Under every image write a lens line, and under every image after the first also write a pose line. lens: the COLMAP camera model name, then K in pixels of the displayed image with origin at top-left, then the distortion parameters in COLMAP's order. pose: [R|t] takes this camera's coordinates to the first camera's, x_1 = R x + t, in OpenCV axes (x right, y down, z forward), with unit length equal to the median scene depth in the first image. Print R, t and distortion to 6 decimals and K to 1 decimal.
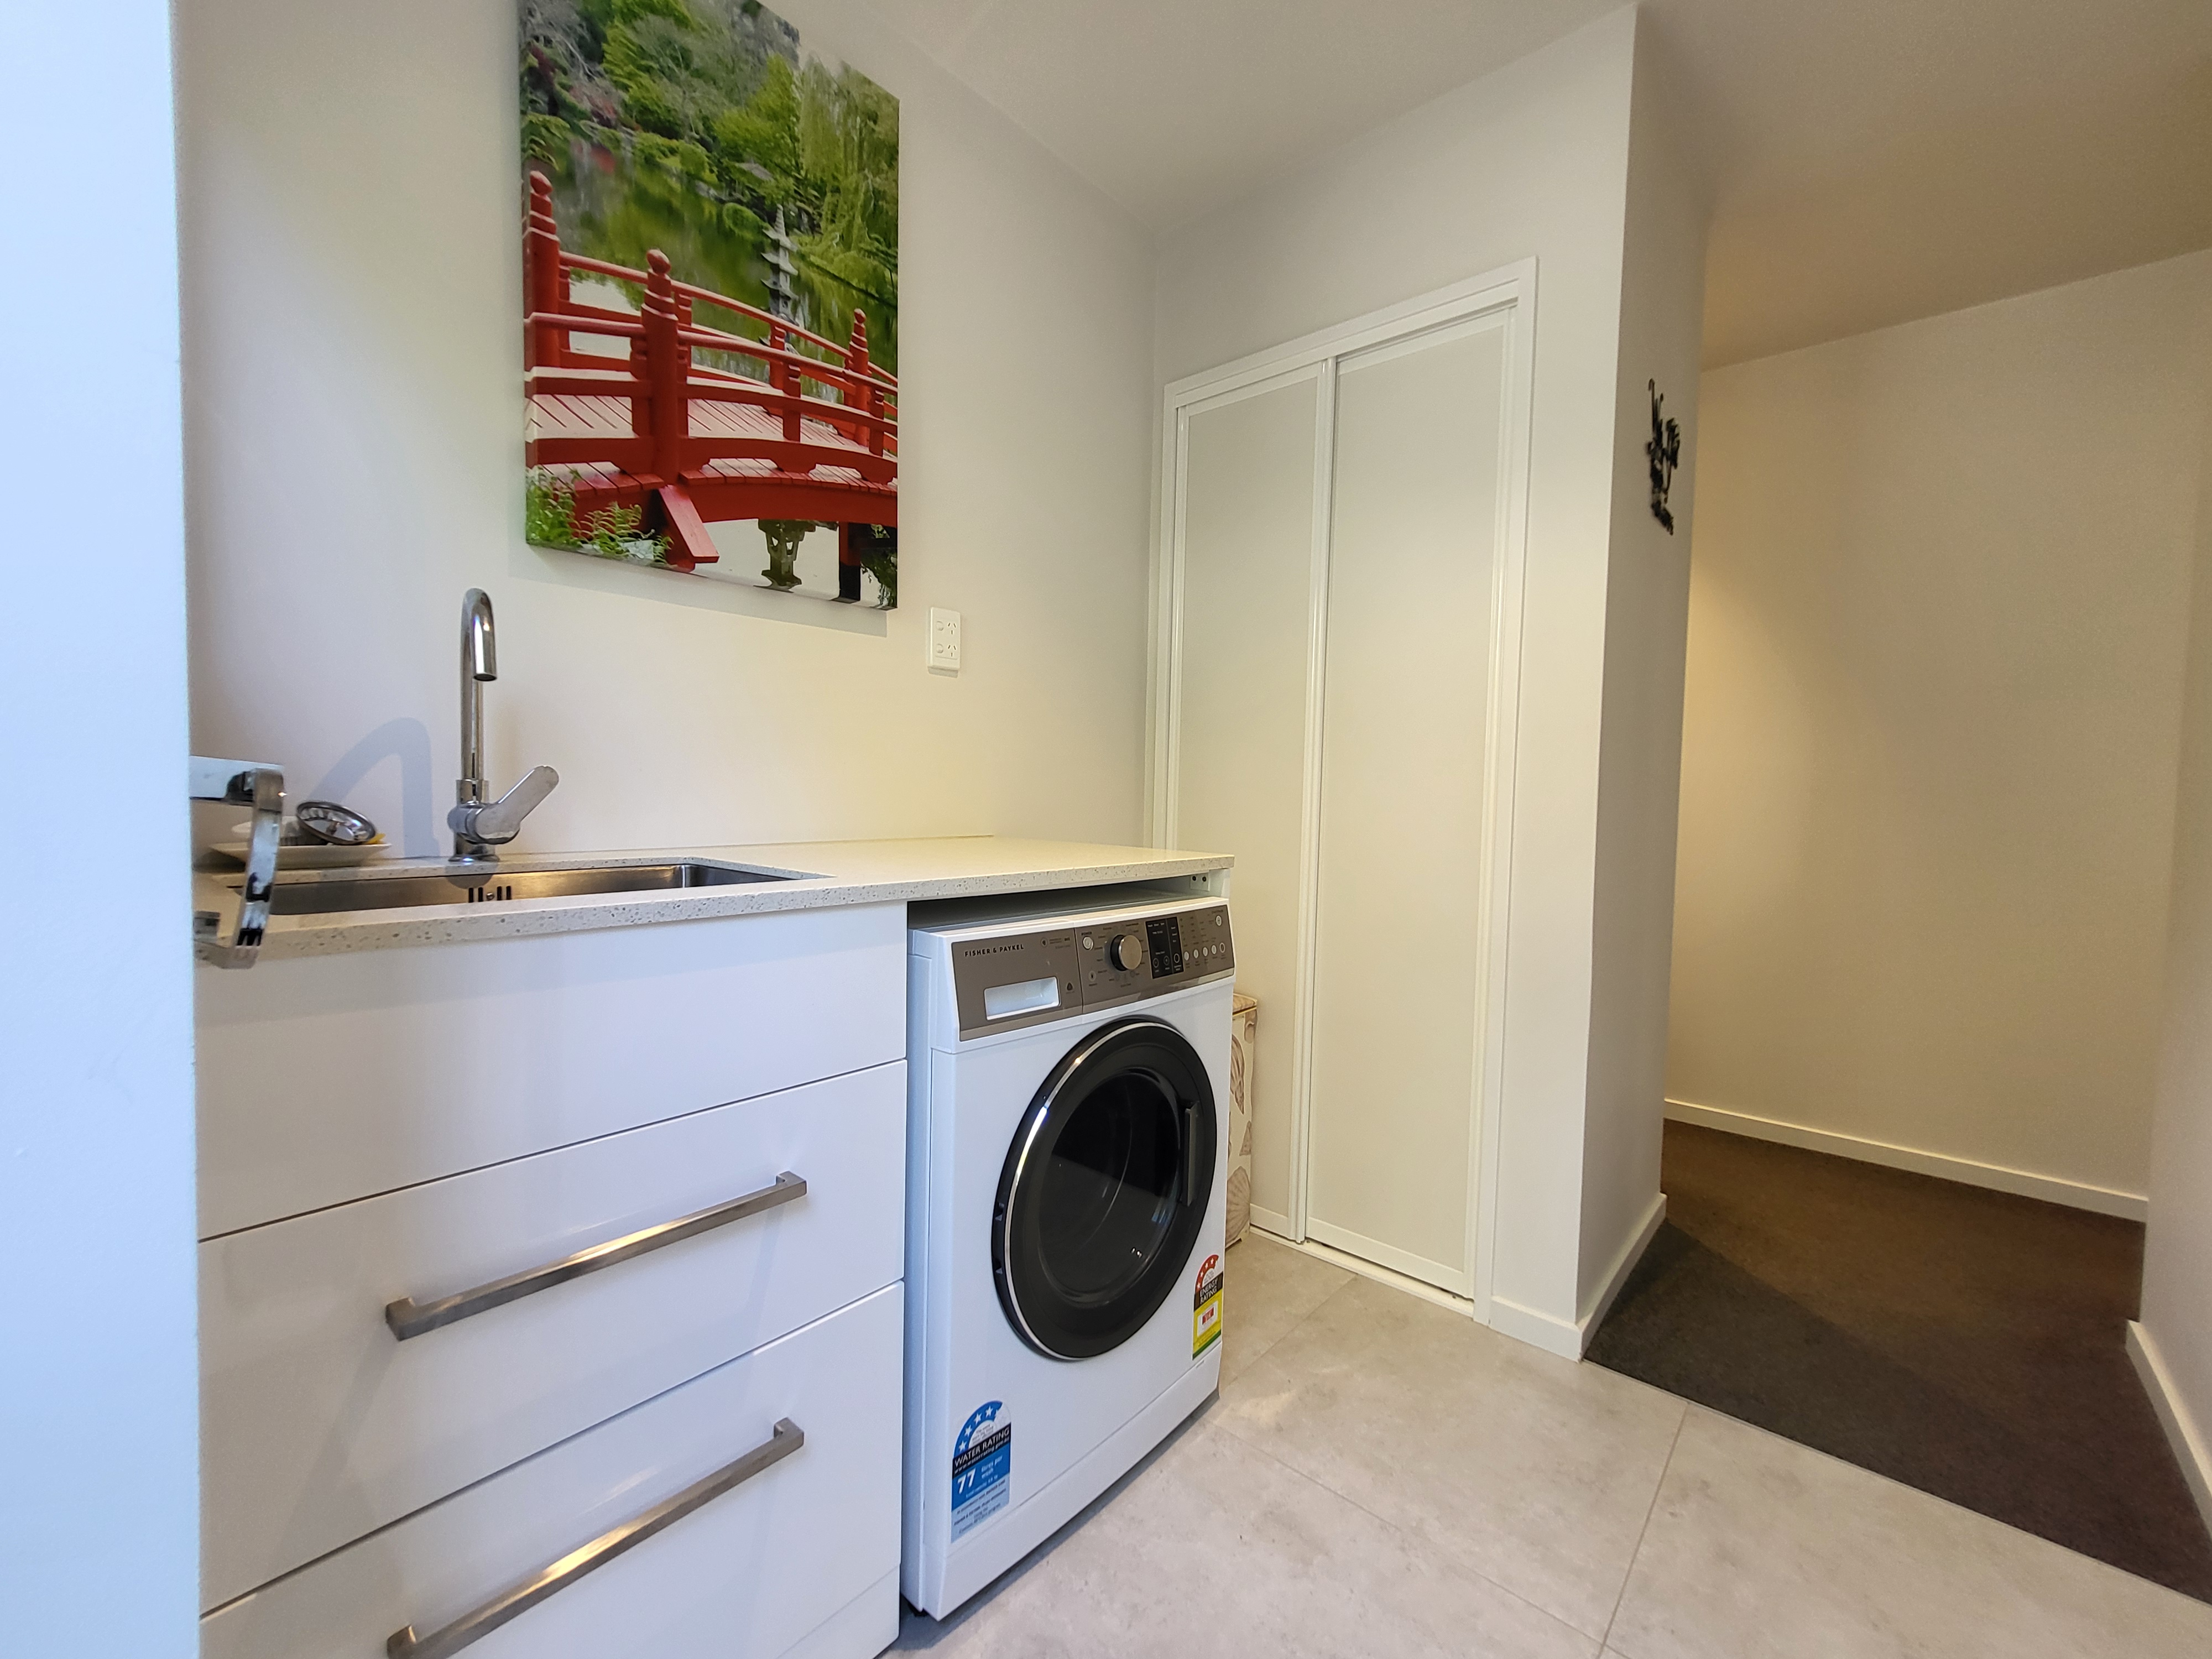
lens RADIAL K [[879.4, 0, 1102.9], [0, 879.4, 832.1], [0, 0, 1]] dist [0.003370, -0.000622]
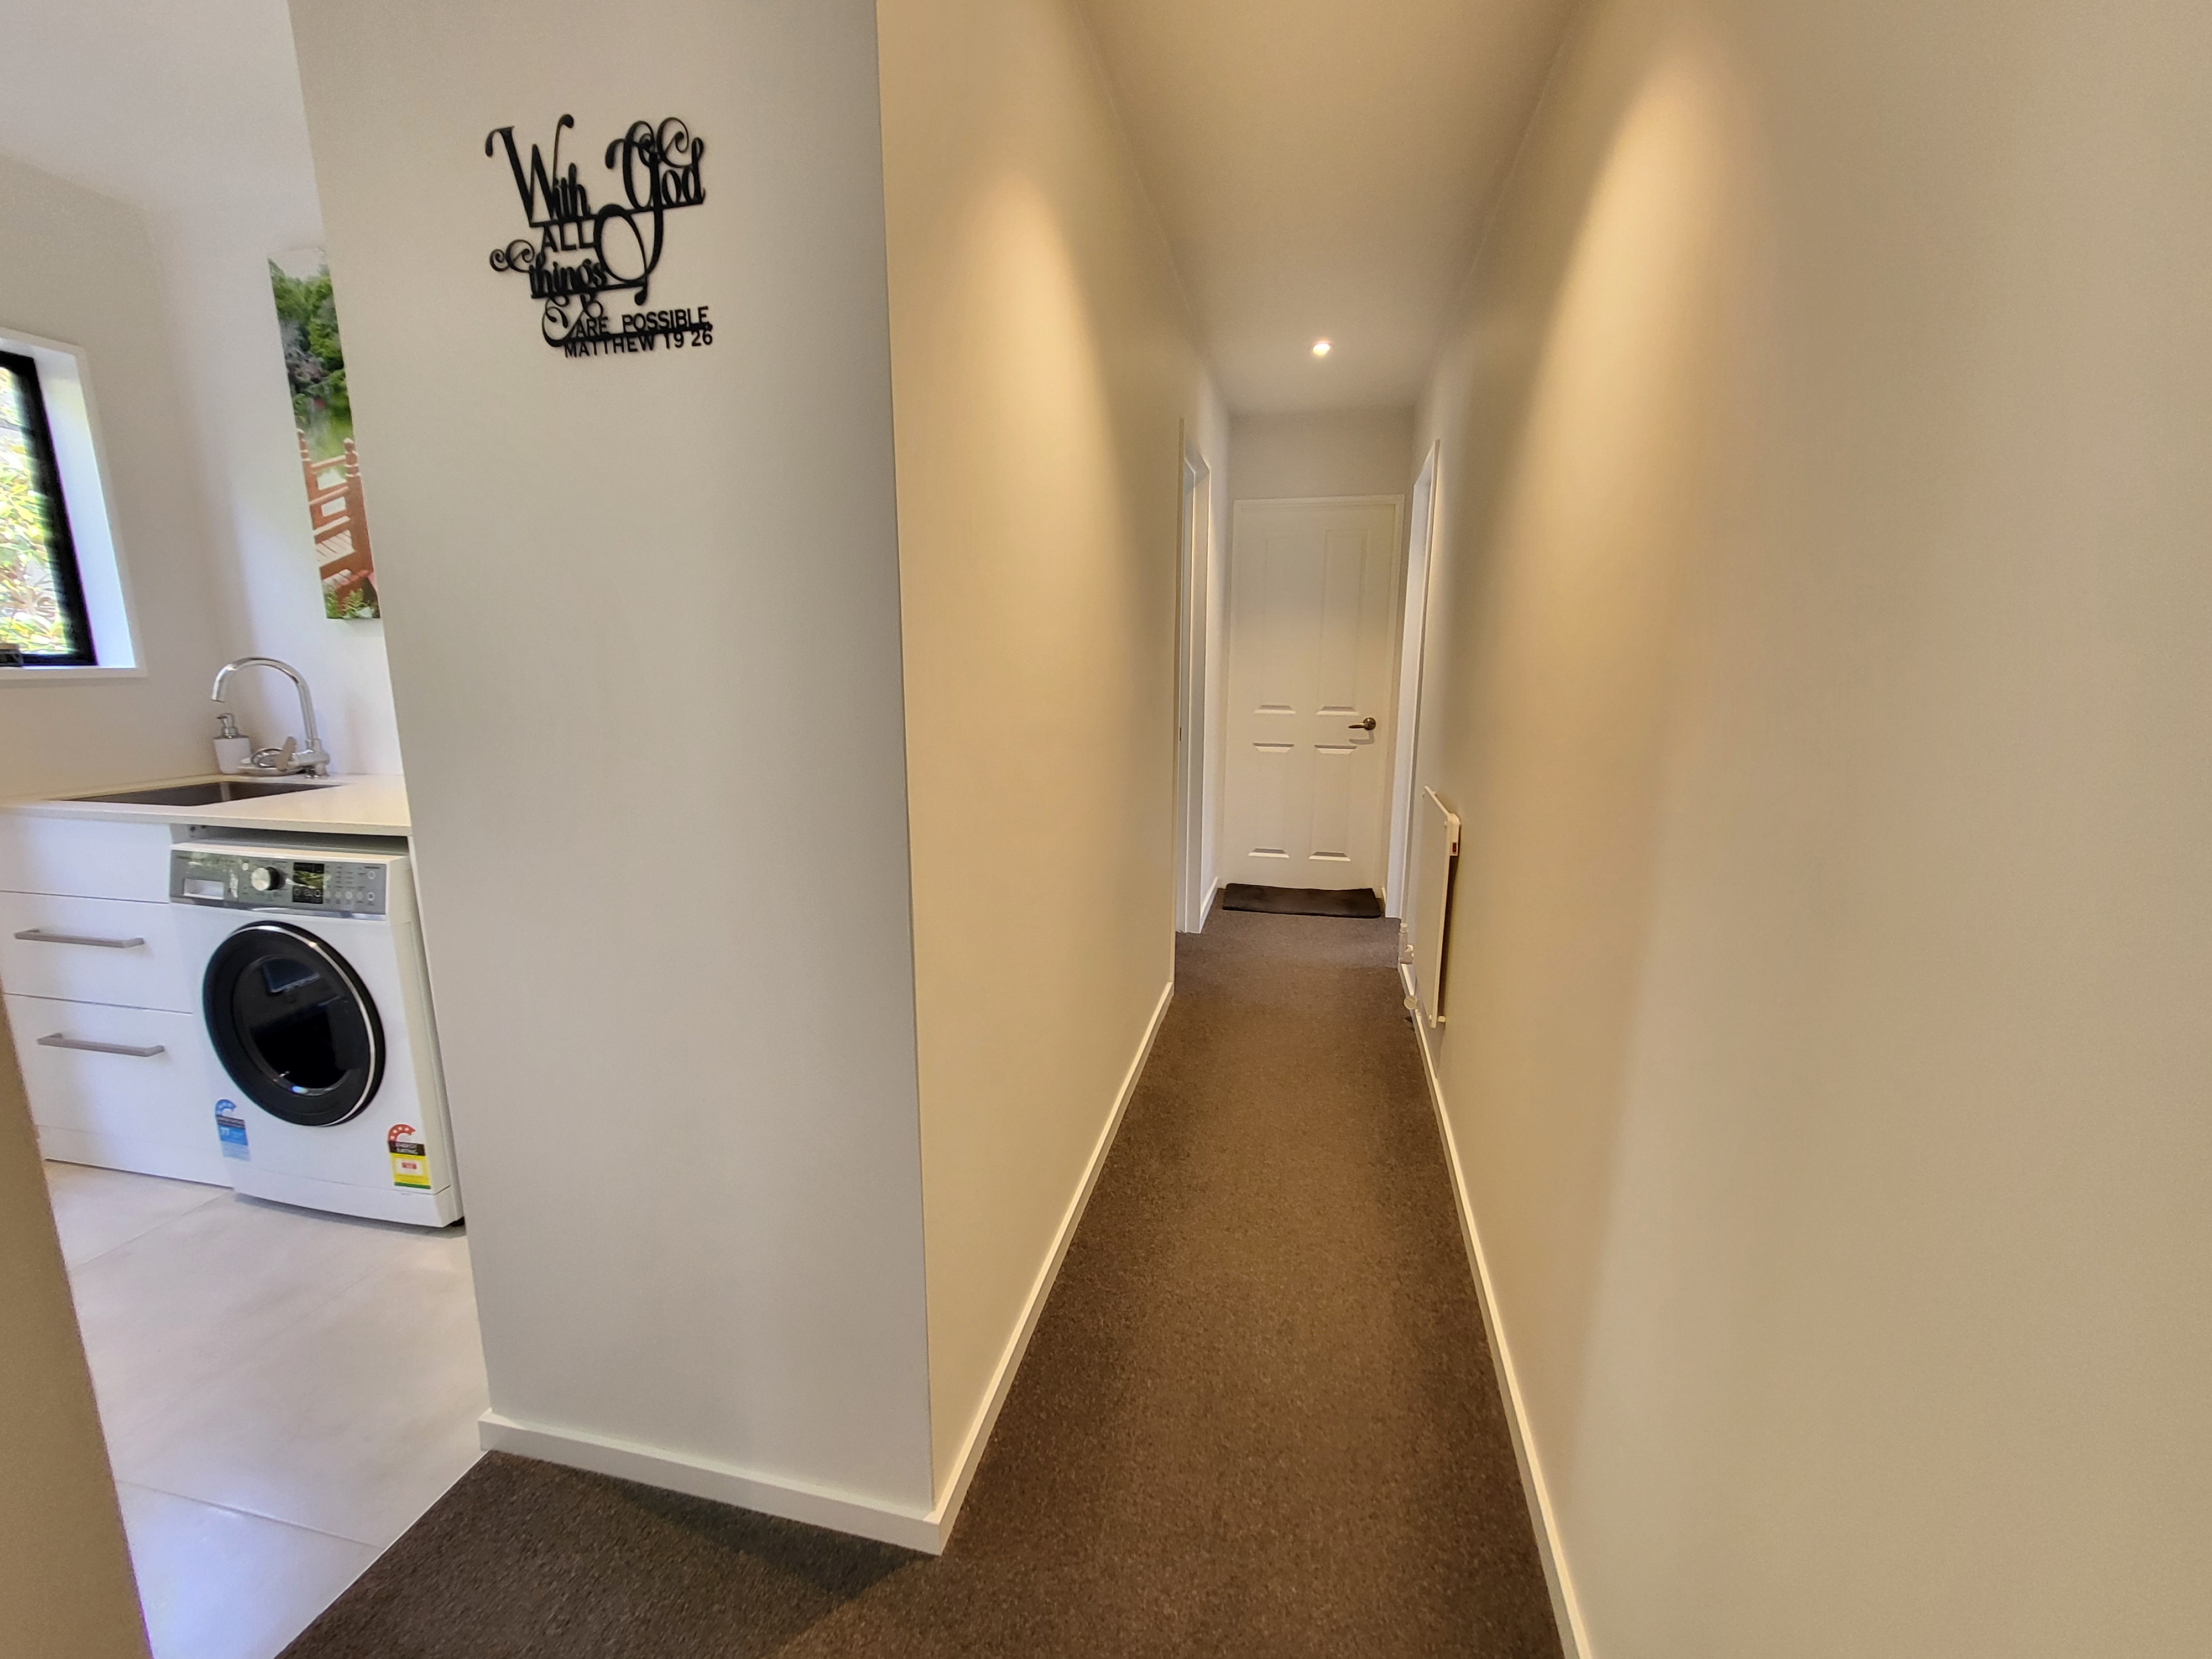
lens RADIAL K [[879.4, 0, 1109.4], [0, 879.4, 825.0], [0, 0, 1]] dist [0.003370, -0.000622]
pose [[0.499297, 0.146300, -0.853990, 1.955688], [-0.032468, 0.988108, 0.150294, -0.219412], [0.865822, -0.047314, 0.498110, 1.463827]]
